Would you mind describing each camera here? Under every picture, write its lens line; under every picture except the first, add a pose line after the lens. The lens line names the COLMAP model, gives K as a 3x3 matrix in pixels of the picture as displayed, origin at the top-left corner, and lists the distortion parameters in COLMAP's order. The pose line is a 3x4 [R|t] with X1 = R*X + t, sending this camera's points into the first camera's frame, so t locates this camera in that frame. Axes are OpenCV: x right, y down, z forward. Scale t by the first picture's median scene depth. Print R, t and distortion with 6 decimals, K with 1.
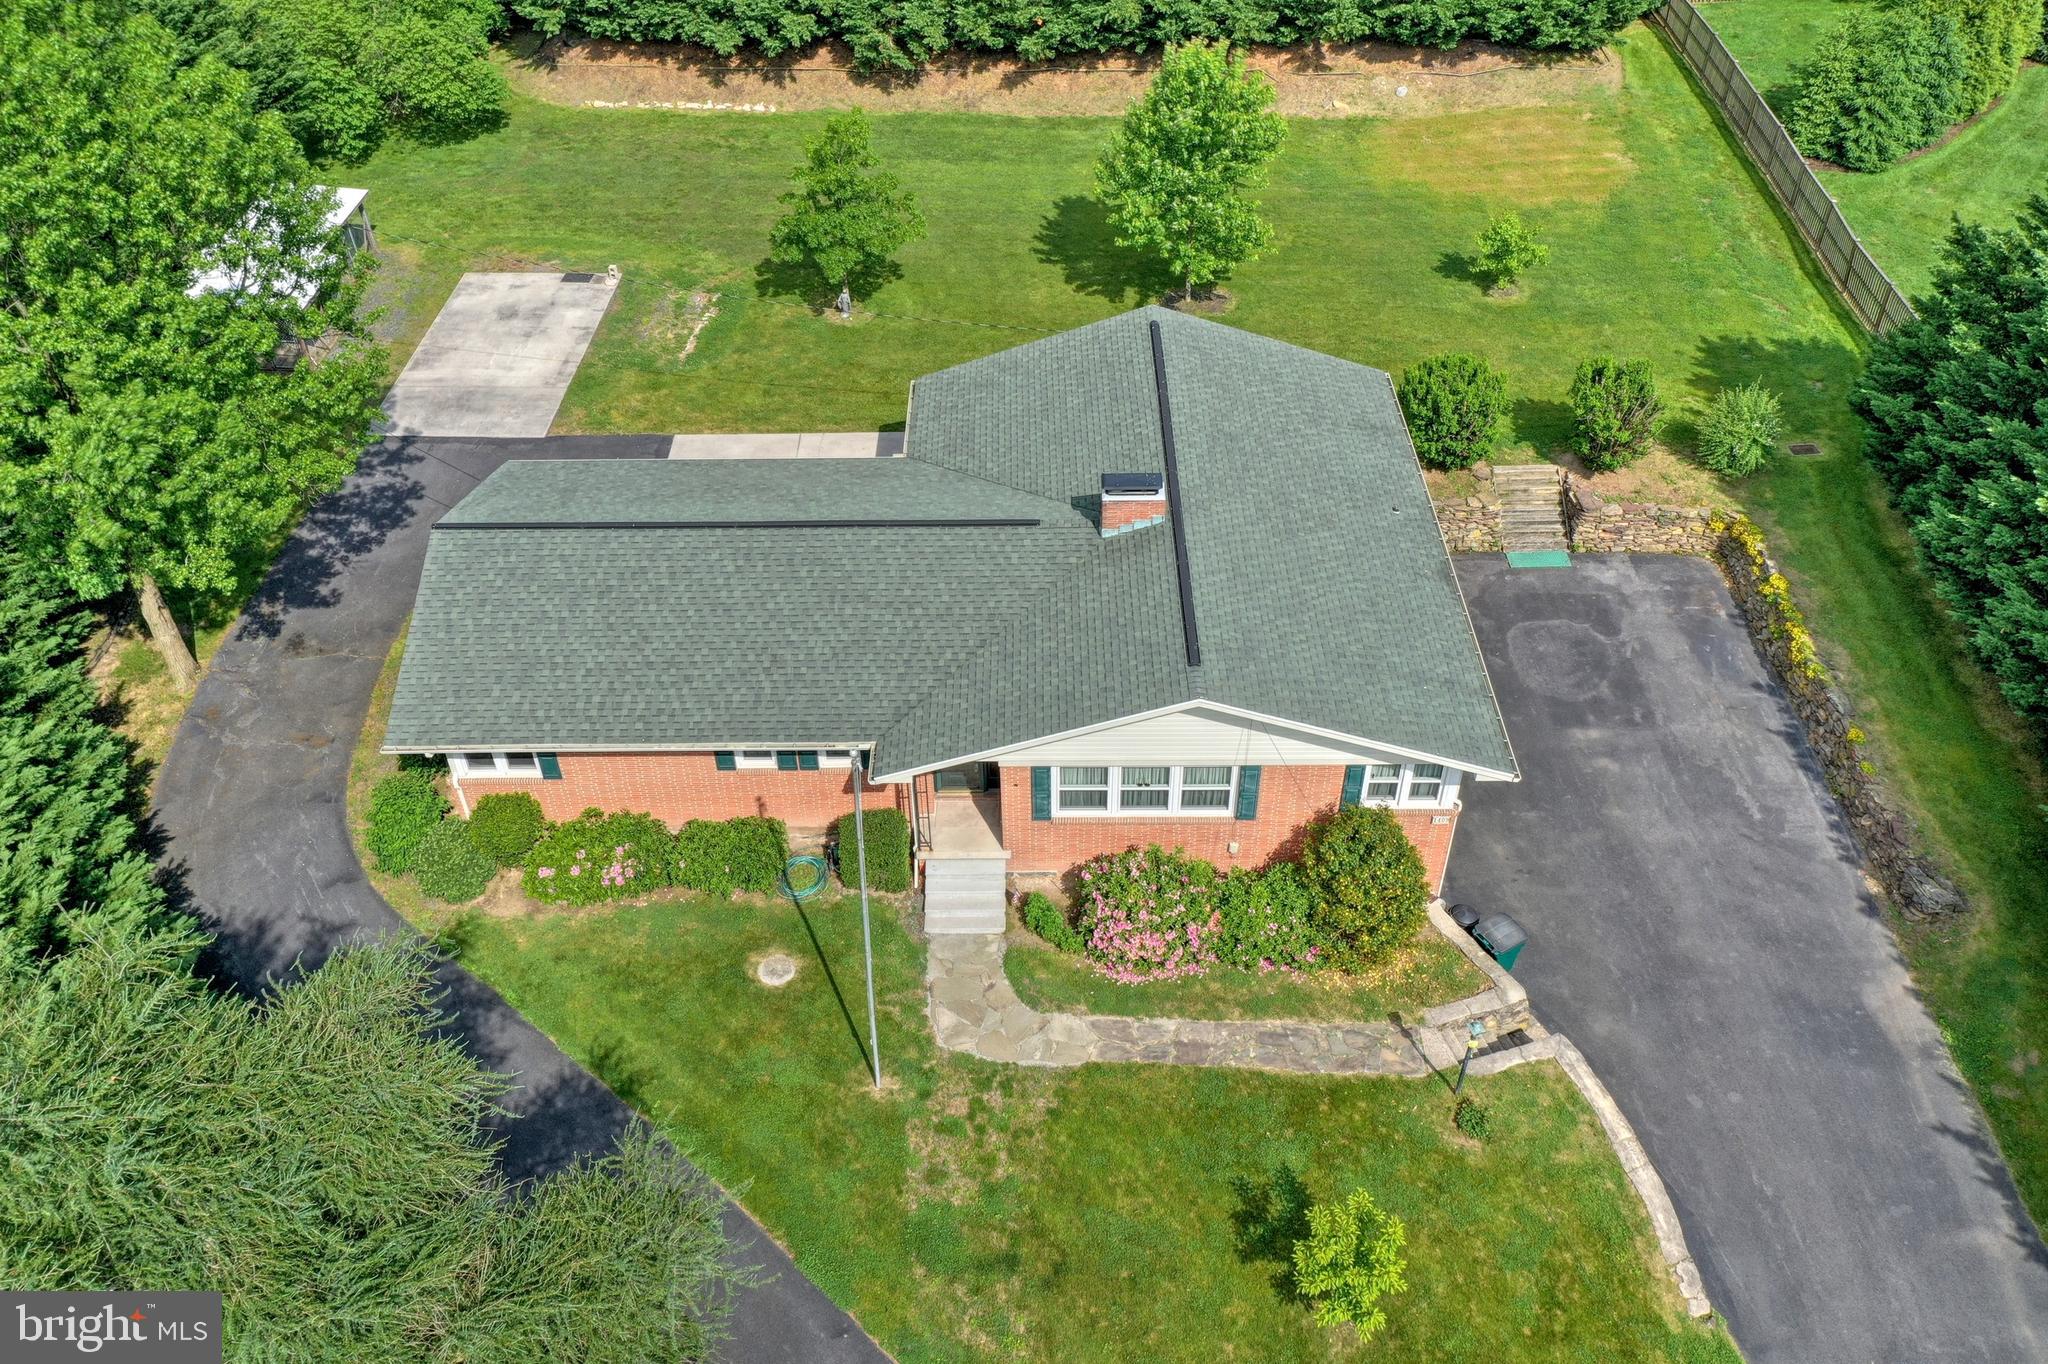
lens RADIAL K [[1611.6, 0, 1024.0], [0, 1611.6, 682.0], [0, 0, 1]] dist [-0.004599, -0.008907]
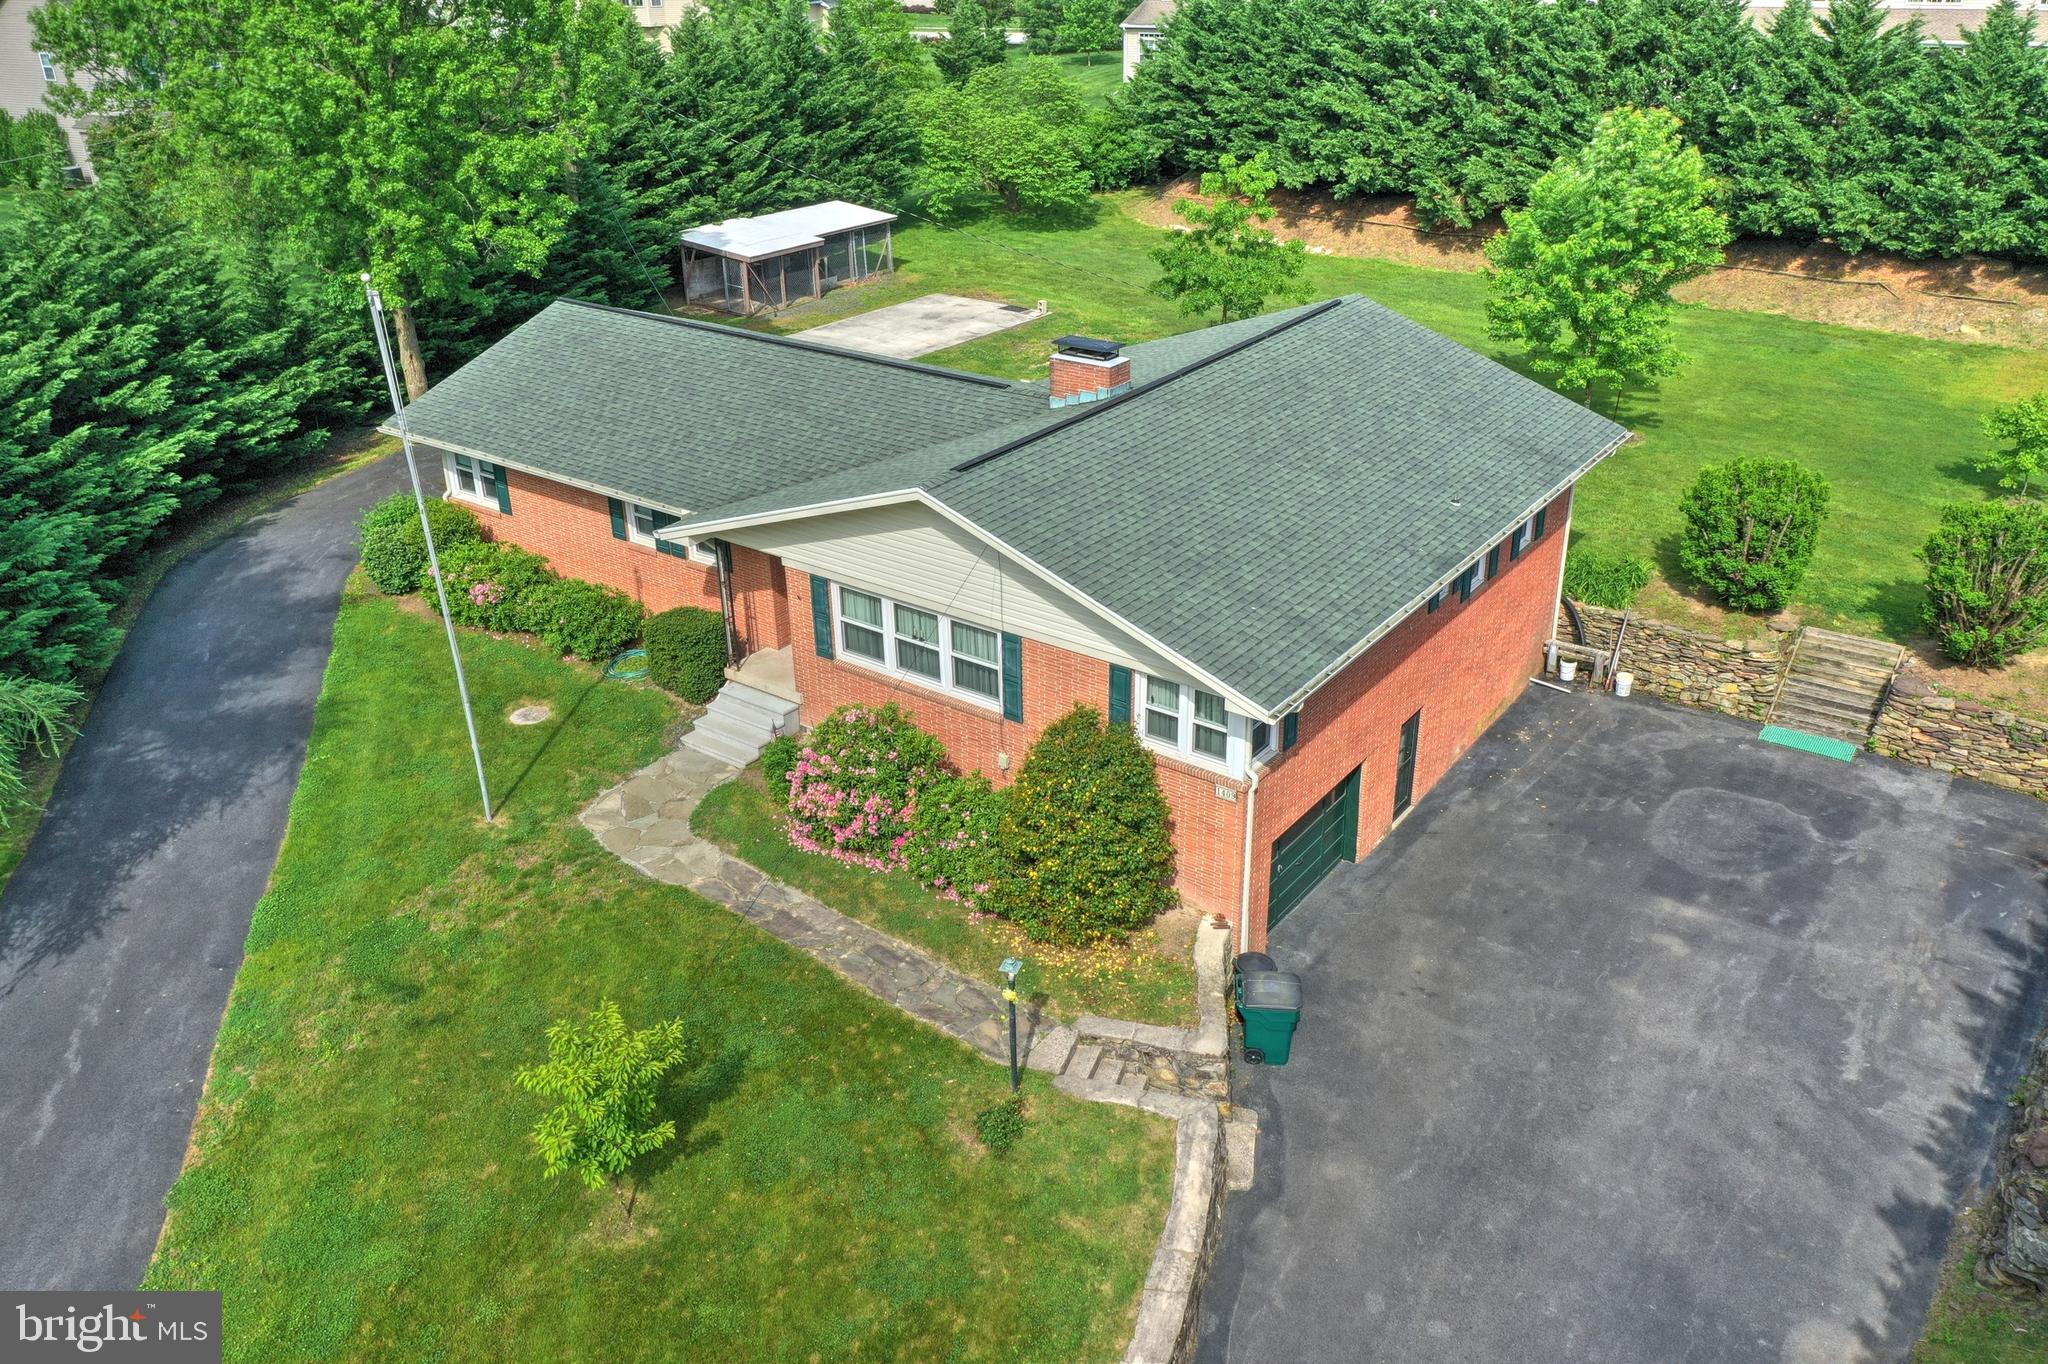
lens RADIAL K [[1630.7, 0, 1008.8], [0, 1630.7, 654.6], [0, 0, 1]] dist [-0.003950, -0.005133]
pose [[0.802658, 0.255666, -0.538865, 0.563112], [-0.388159, 0.909876, -0.146484, 0.175244], [0.452849, 0.326742, 0.829559, 0.326366]]
